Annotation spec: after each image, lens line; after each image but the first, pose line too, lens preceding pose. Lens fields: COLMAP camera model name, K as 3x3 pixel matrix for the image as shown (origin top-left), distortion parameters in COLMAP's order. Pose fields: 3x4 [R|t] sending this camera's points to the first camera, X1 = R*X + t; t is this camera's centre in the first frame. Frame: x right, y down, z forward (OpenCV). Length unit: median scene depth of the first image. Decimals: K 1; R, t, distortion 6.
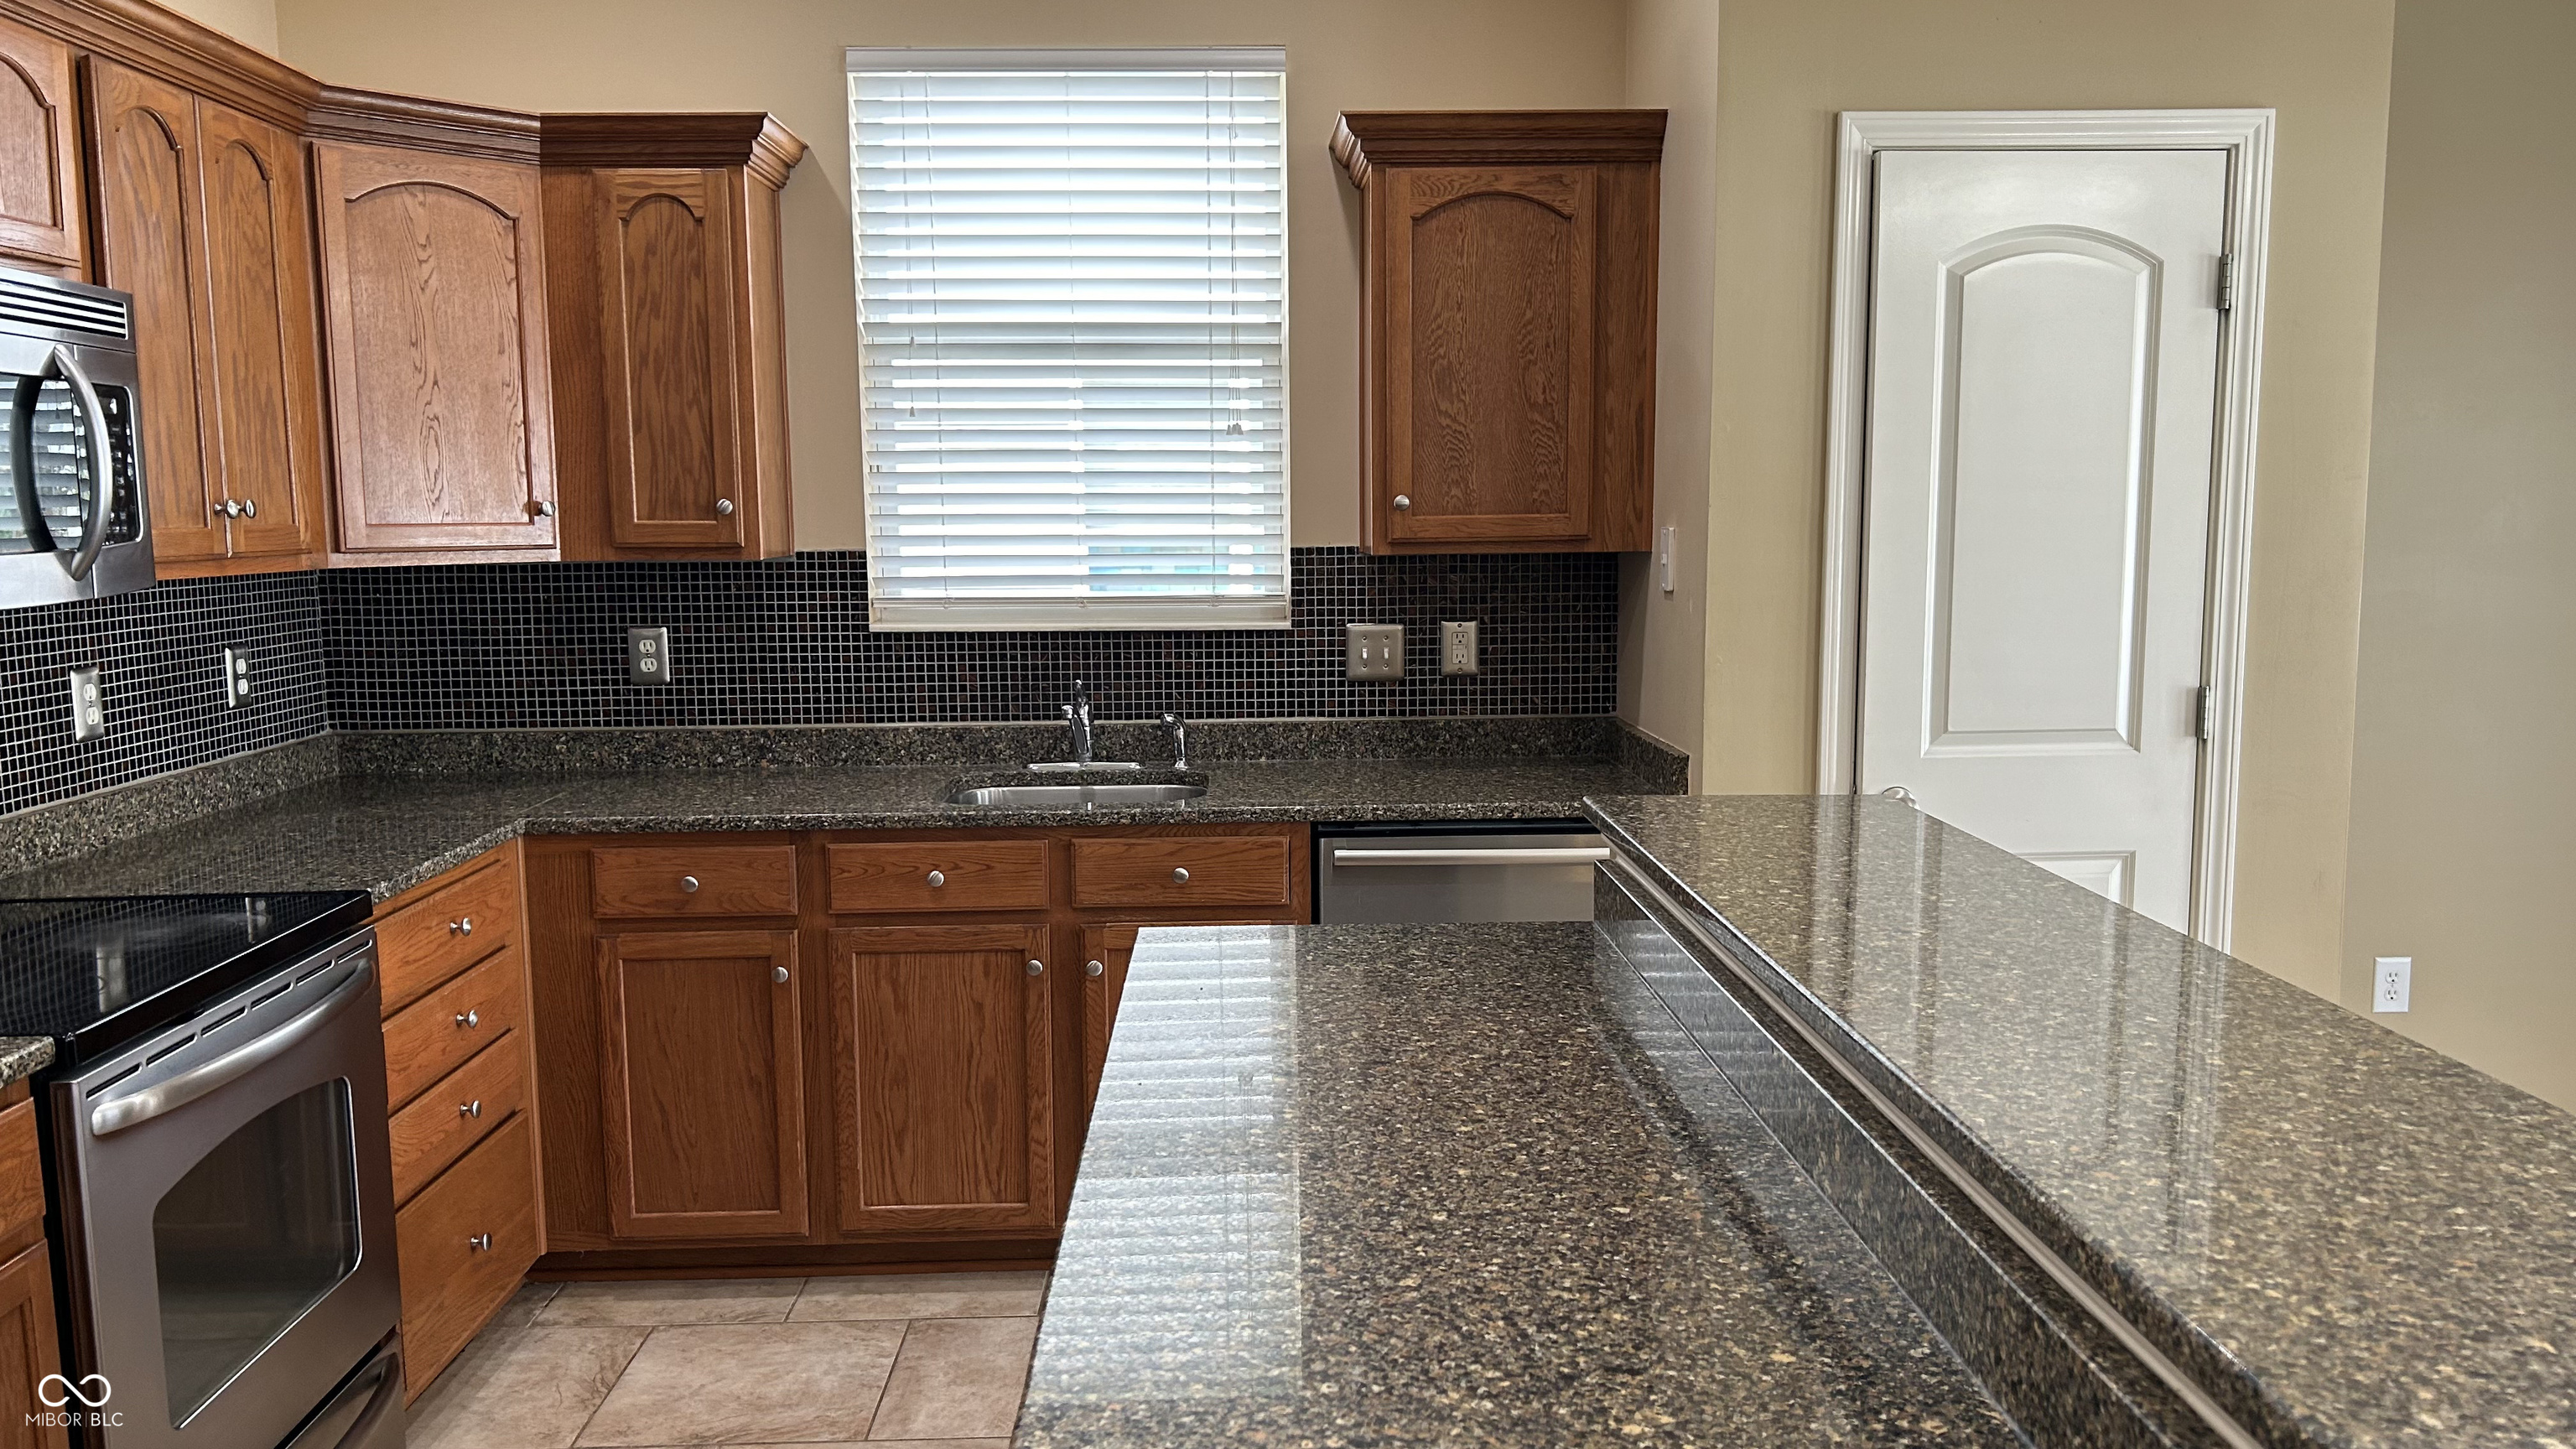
lens RADIAL K [[1951.1, 0, 1272.0], [0, 1951.1, 732.7], [0, 0, 1]] dist [0.057737, -0.067198]
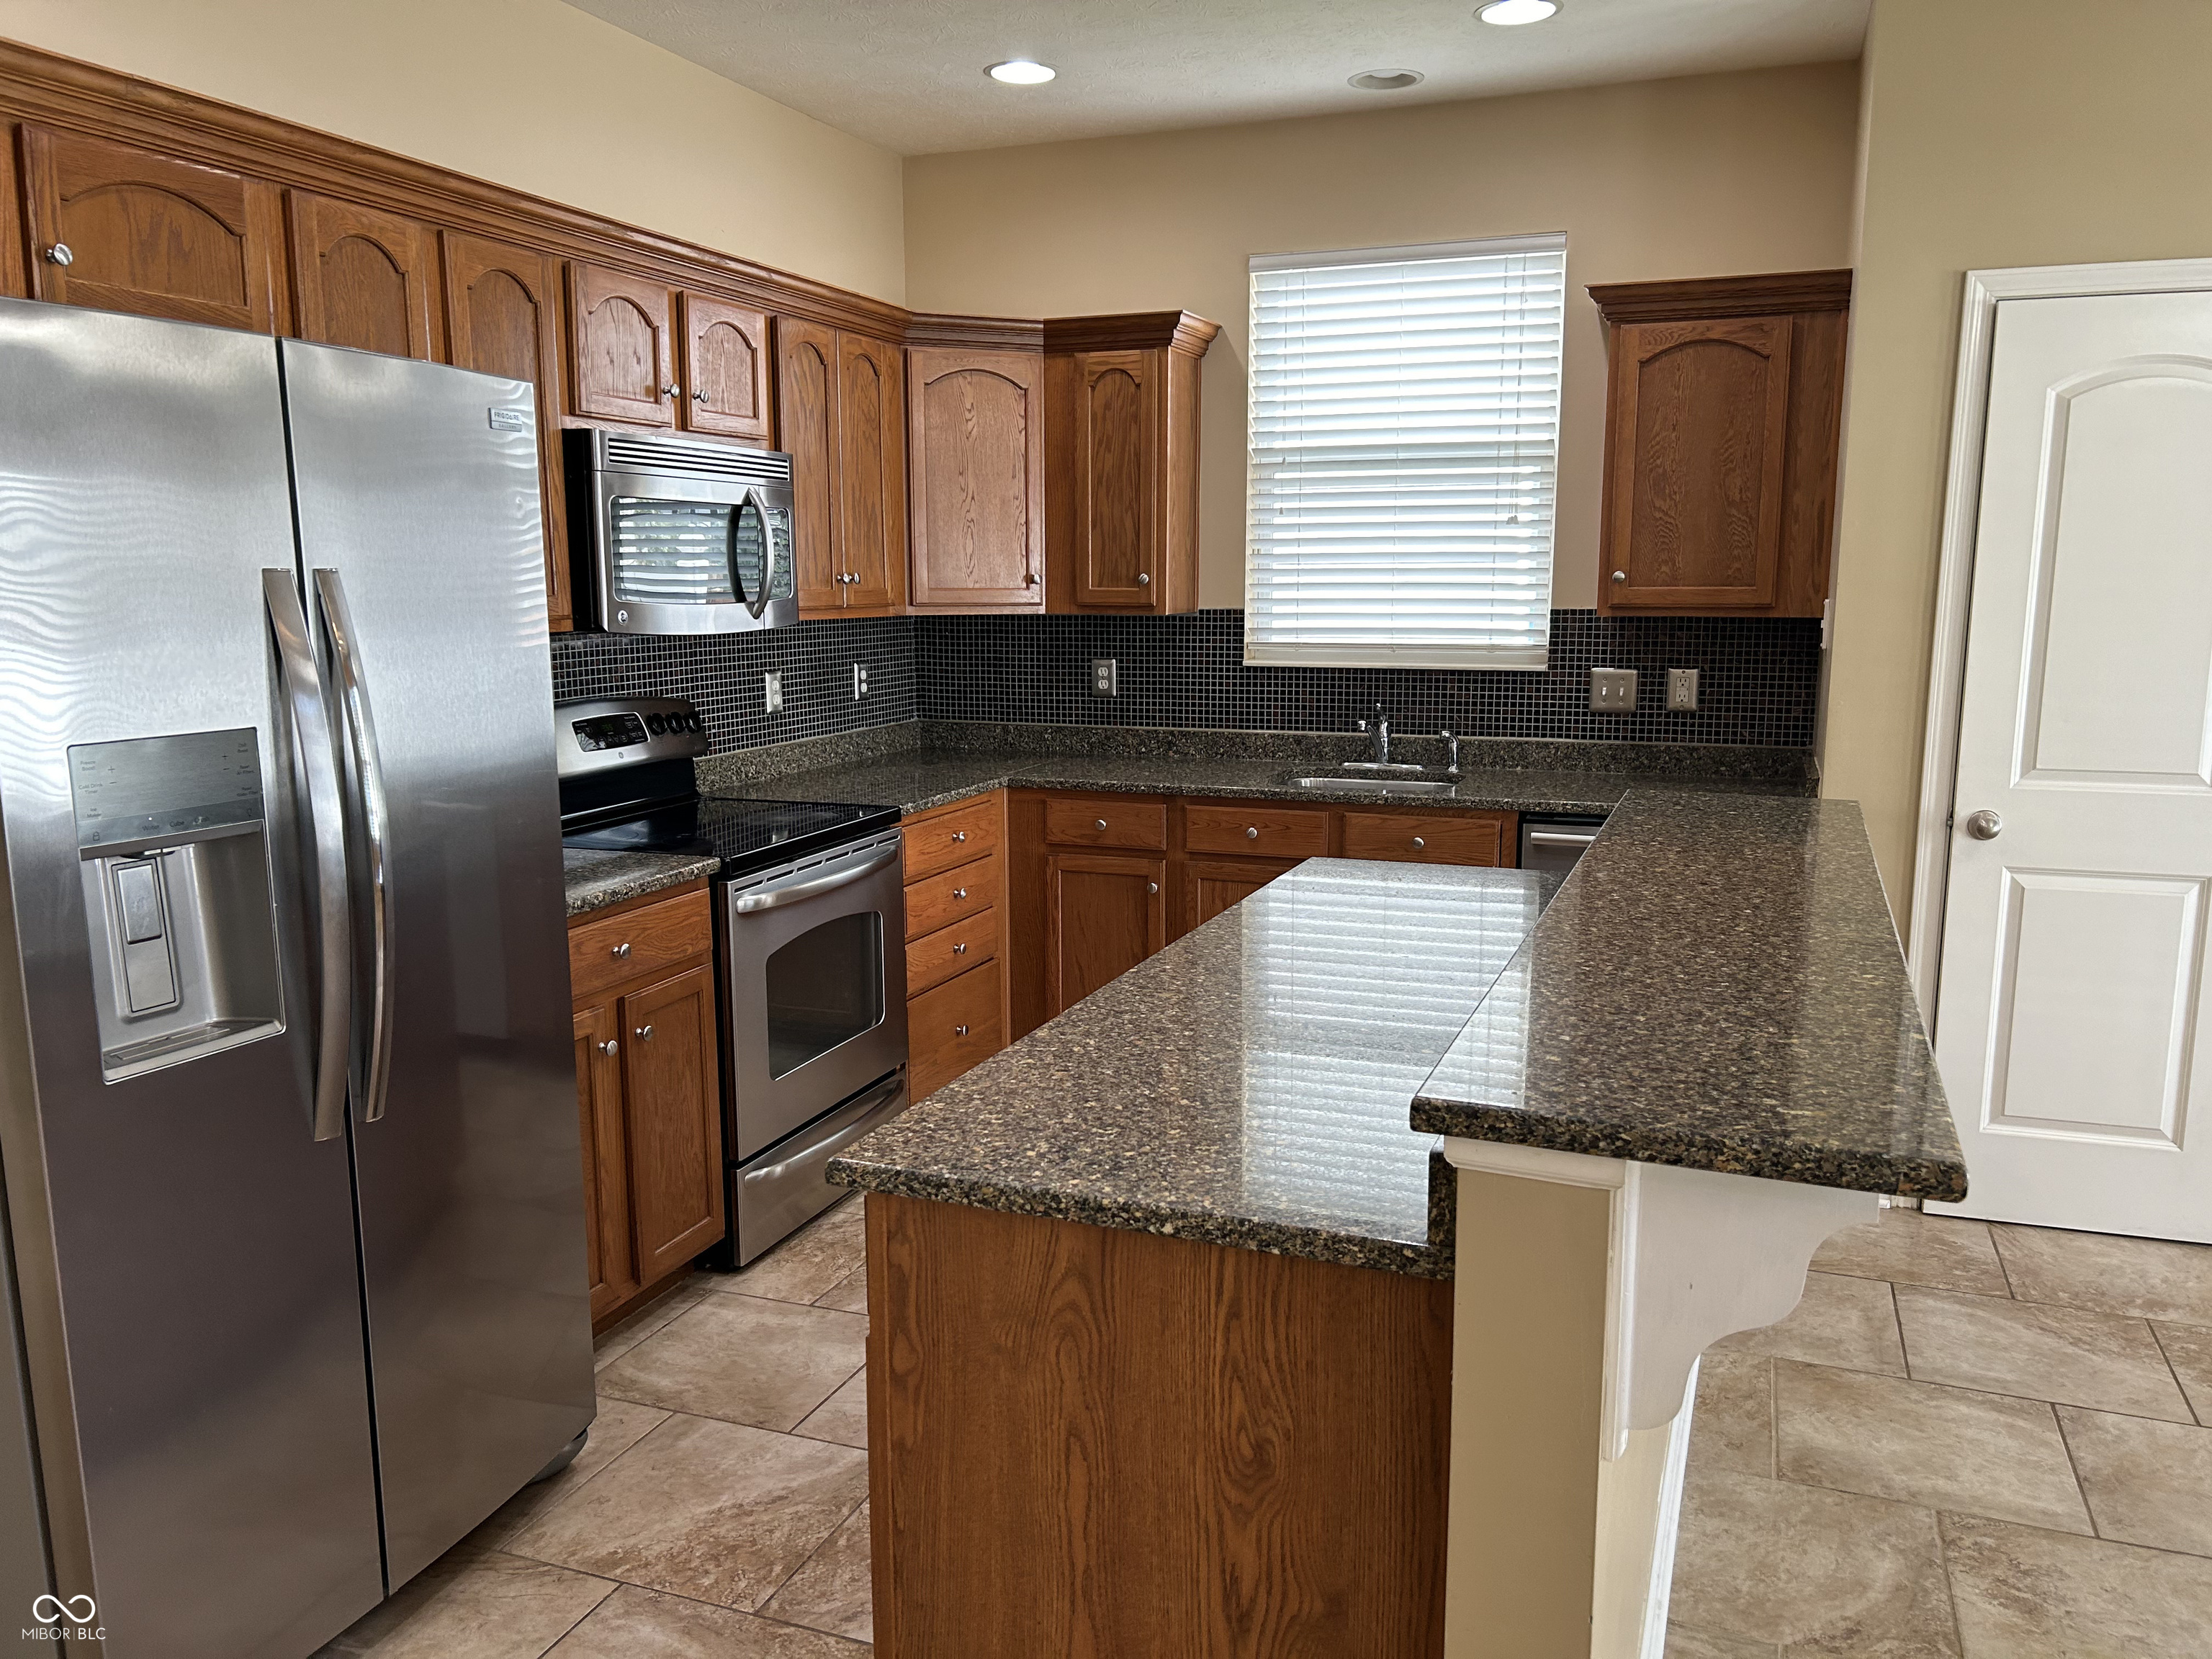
lens RADIAL K [[1672.9, 0, 1098.7], [0, 1672.9, 847.4], [0, 0, 1]] dist [0.056061, -0.058796]
pose [[0.922217, 0.071365, -0.380029, 0.192334], [-0.051847, 0.996768, 0.061364, 0.013469], [0.383180, -0.036888, 0.922937, -0.205479]]
